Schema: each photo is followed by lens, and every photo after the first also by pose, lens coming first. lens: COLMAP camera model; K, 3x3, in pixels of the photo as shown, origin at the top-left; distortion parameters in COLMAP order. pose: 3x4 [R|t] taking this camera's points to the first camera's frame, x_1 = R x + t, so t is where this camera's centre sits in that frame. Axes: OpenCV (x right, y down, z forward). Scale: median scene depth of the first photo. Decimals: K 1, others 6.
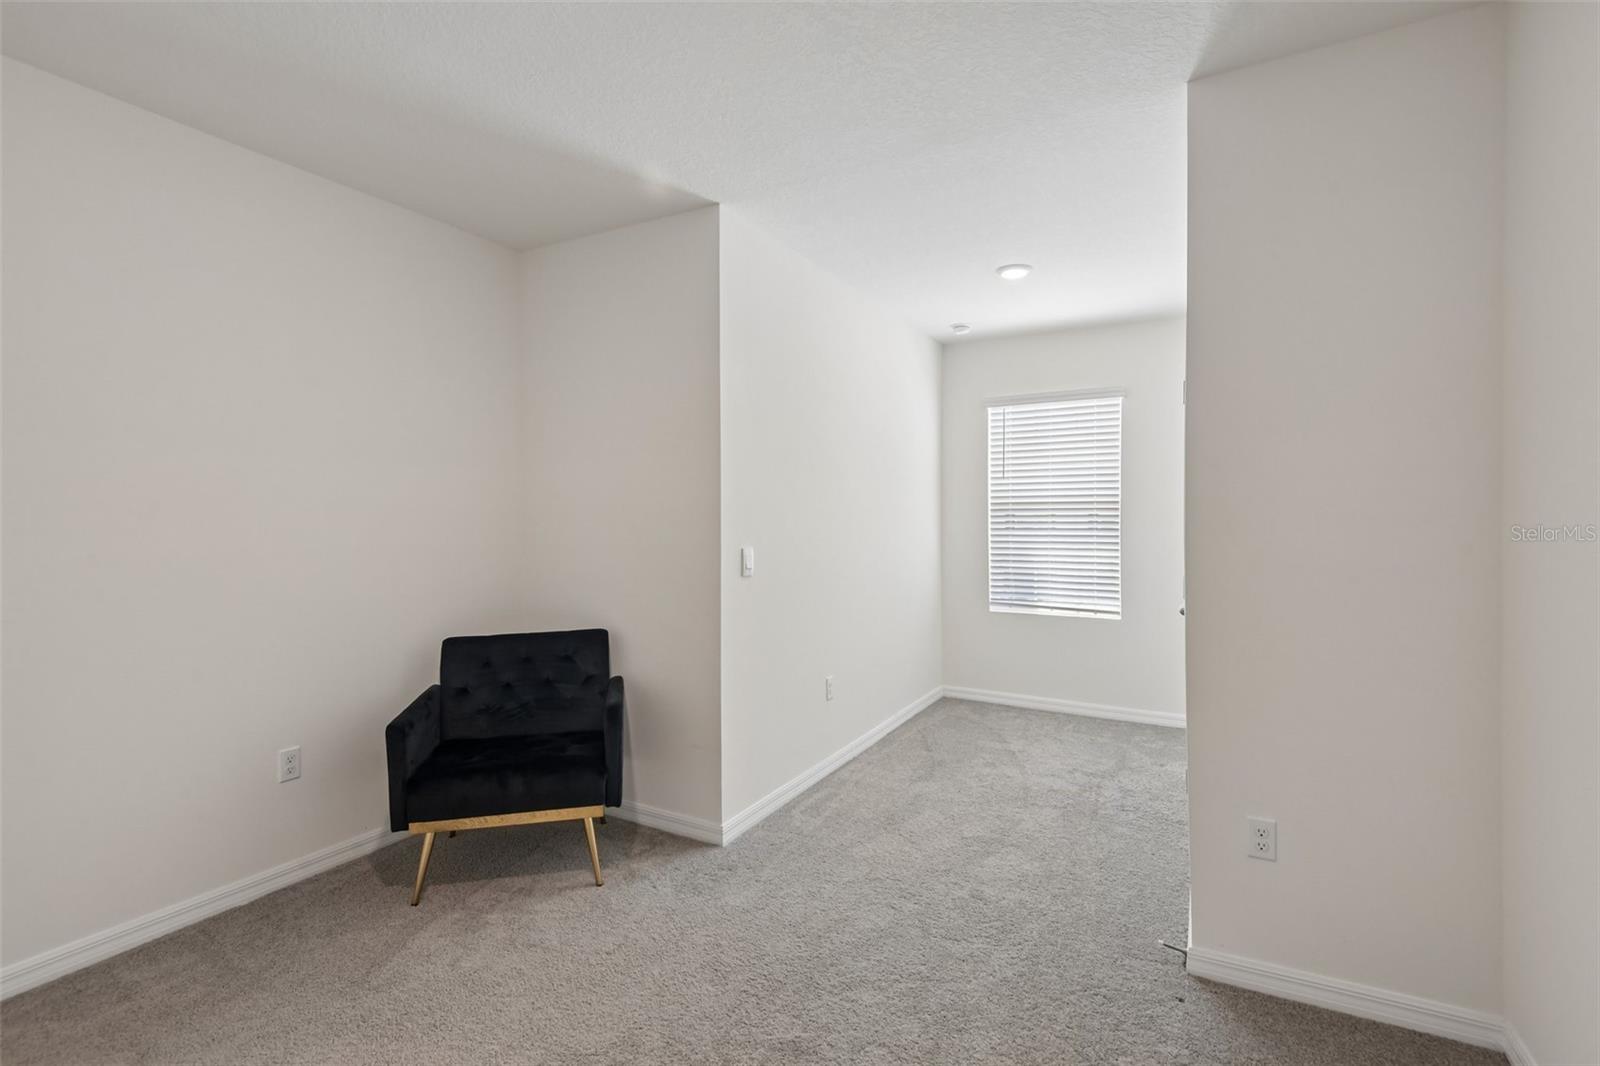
lens RADIAL K [[707.3, 0, 796.9], [0, 707.3, 526.2], [0, 0, 1]] dist [-0.032663, -0.003455]
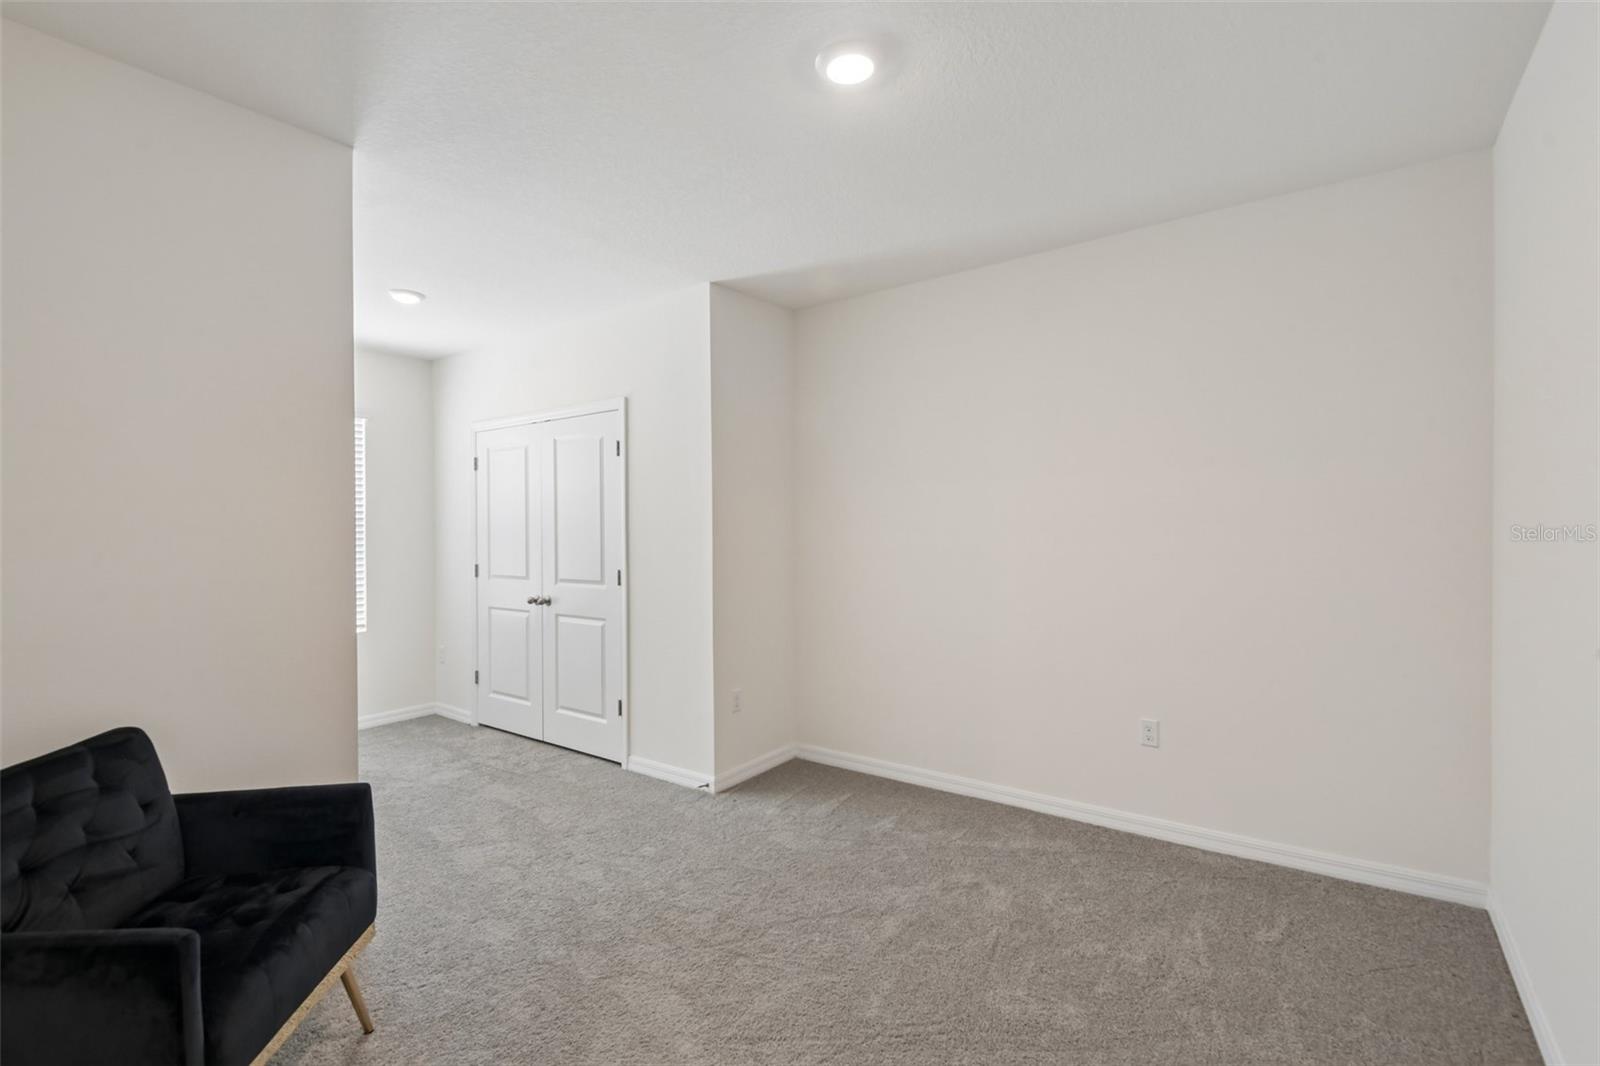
lens RADIAL K [[707.3, 0, 797.1], [0, 707.3, 535.9], [0, 0, 1]] dist [-0.032663, -0.003455]
pose [[0.101216, -0.005712, 0.994848, -0.688517], [0.009602, 0.999943, 0.004765, -0.011115], [-0.994818, 0.009070, 0.101265, 0.344461]]
